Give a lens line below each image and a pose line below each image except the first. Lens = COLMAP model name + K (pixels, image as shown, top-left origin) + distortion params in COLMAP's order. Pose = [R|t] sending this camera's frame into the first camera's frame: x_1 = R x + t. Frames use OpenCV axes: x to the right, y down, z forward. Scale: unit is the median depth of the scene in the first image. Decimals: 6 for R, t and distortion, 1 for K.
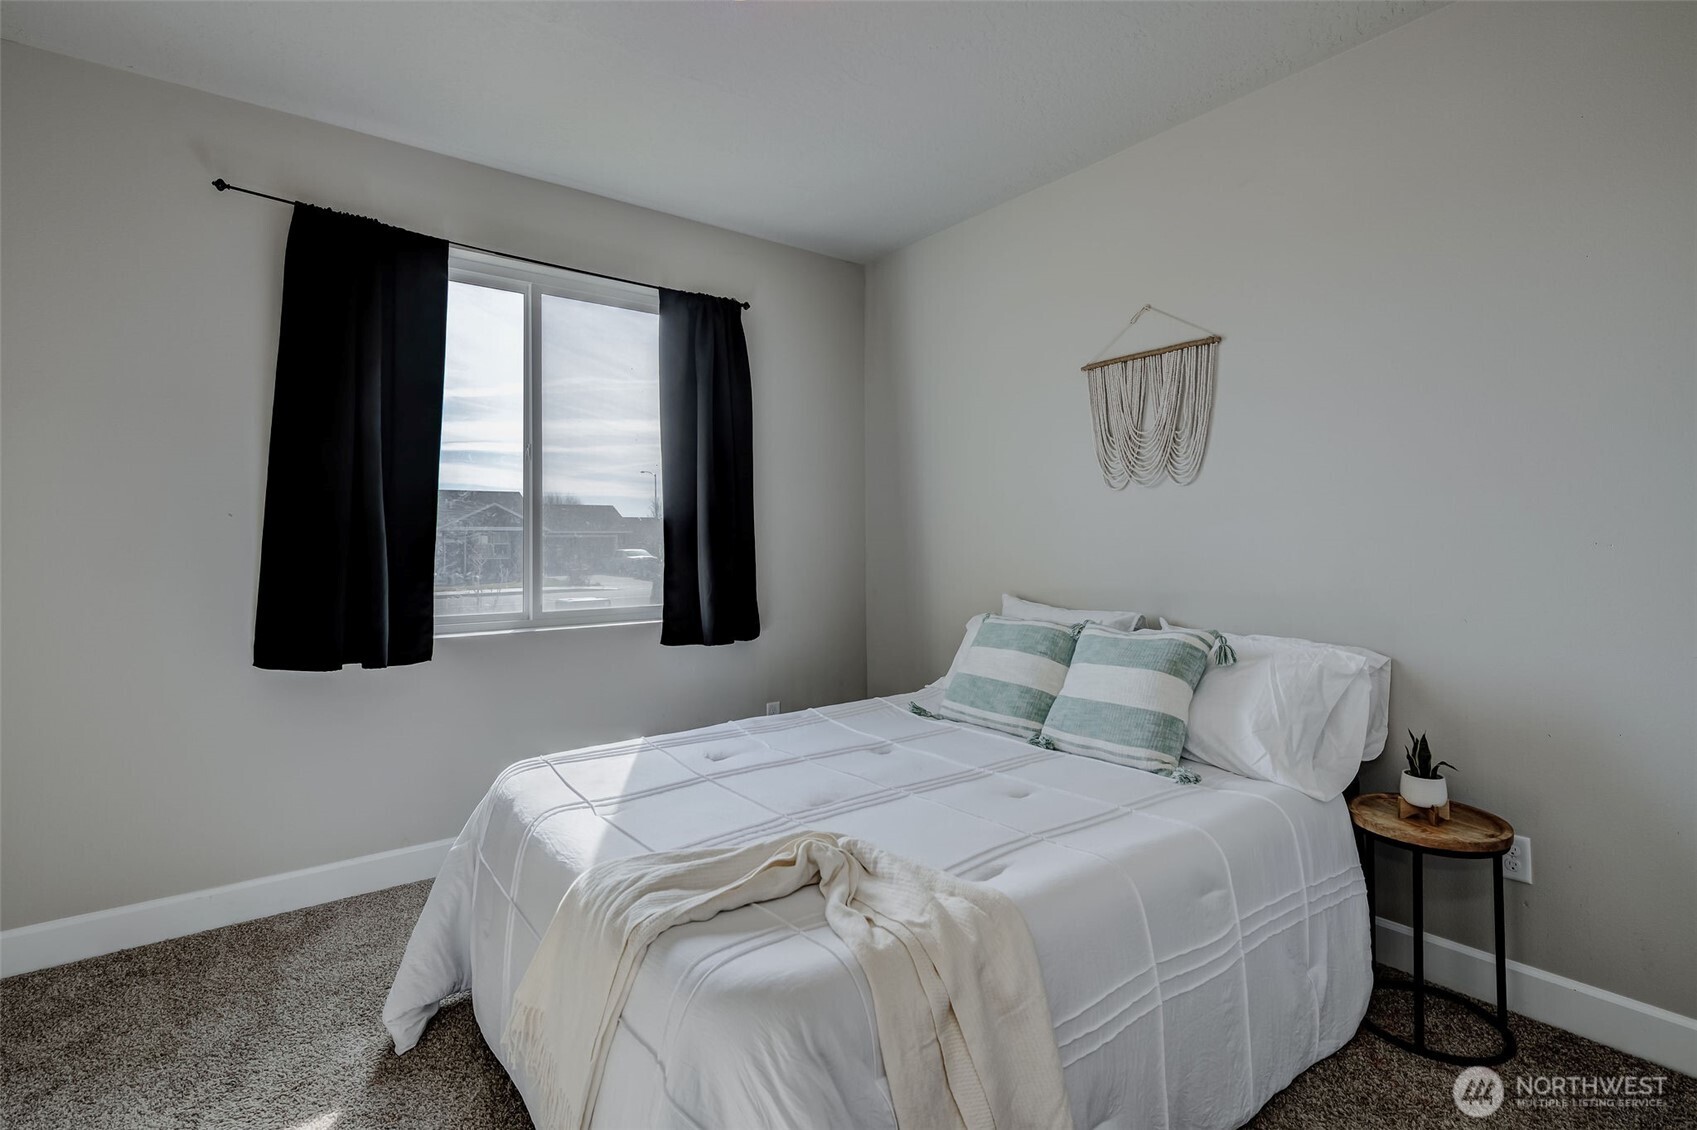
lens RADIAL K [[793.4, 0, 871.3], [0, 793.4, 542.9], [0, 0, 1]] dist [-0.003603, -0.000779]
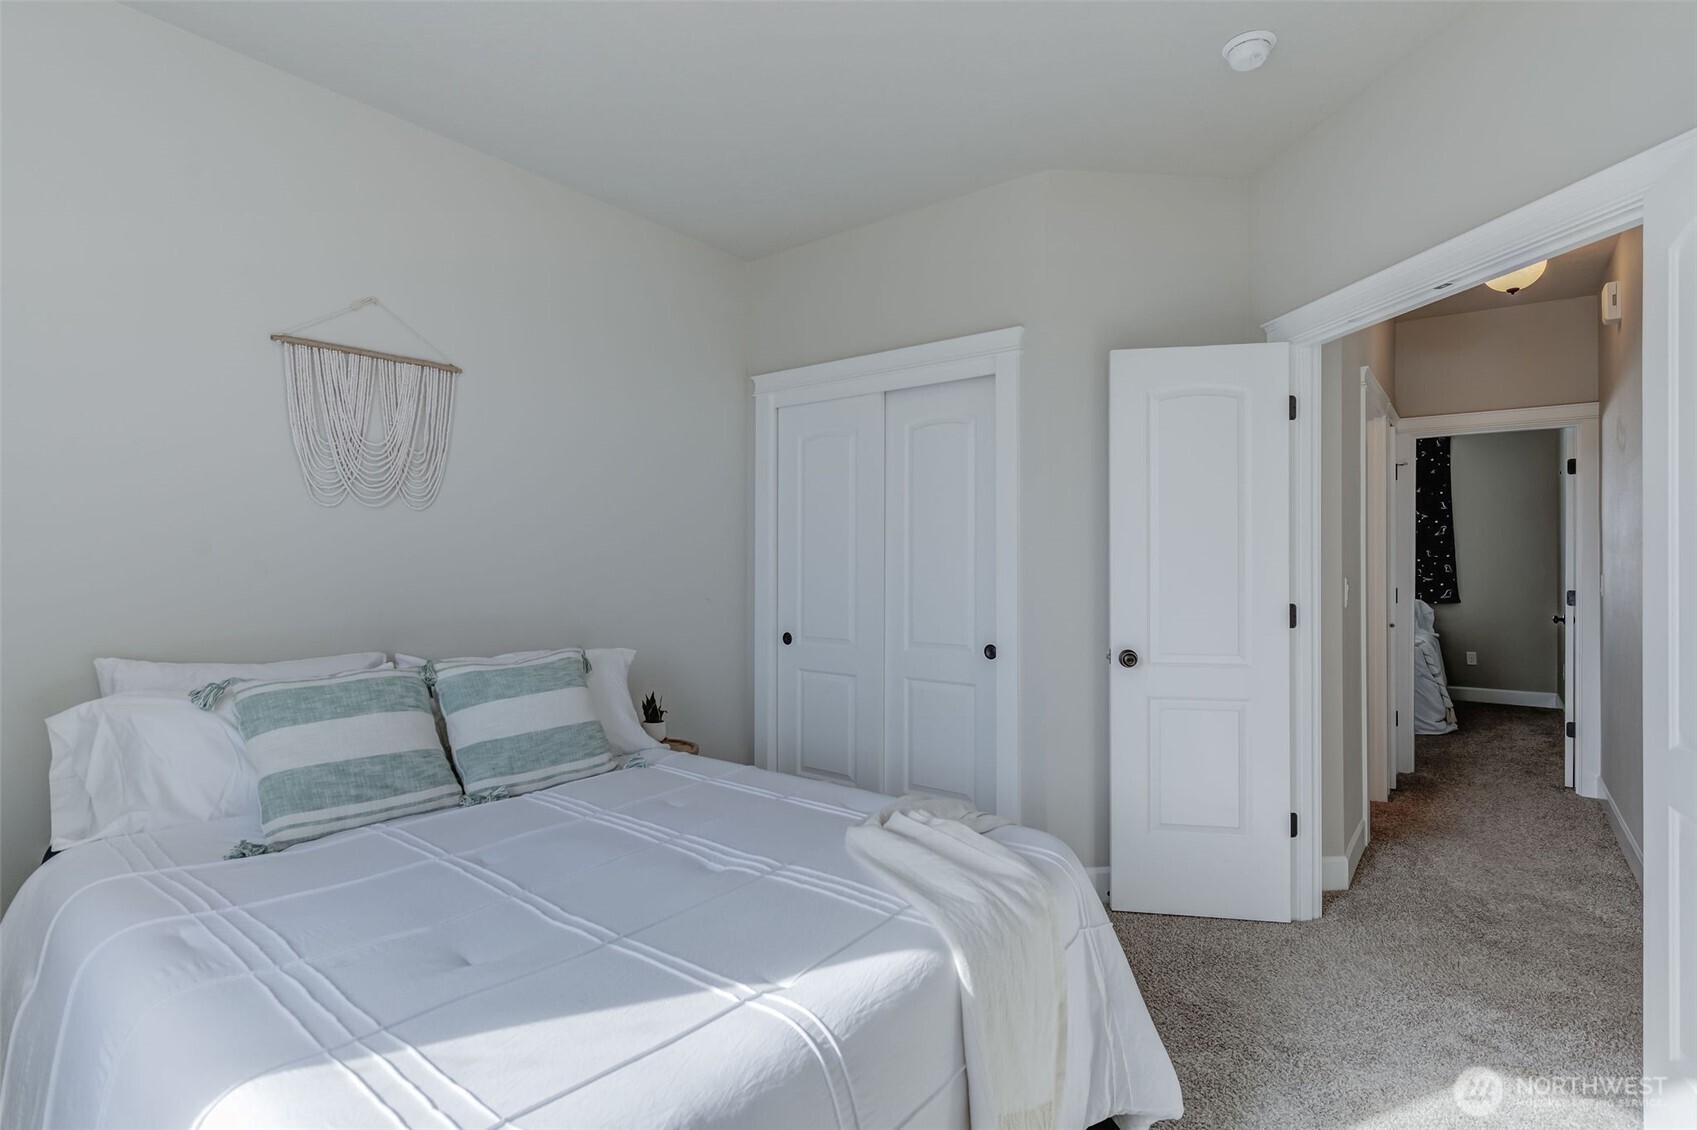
lens RADIAL K [[811.8, 0, 848.5], [0, 811.8, 565.0], [0, 0, 1]] dist [0.000176, -0.000042]
pose [[-0.231695, -0.002918, 0.972784, -0.691250], [-0.004159, 0.999989, 0.002010, -0.010455], [-0.972780, -0.003580, -0.231704, 0.748475]]
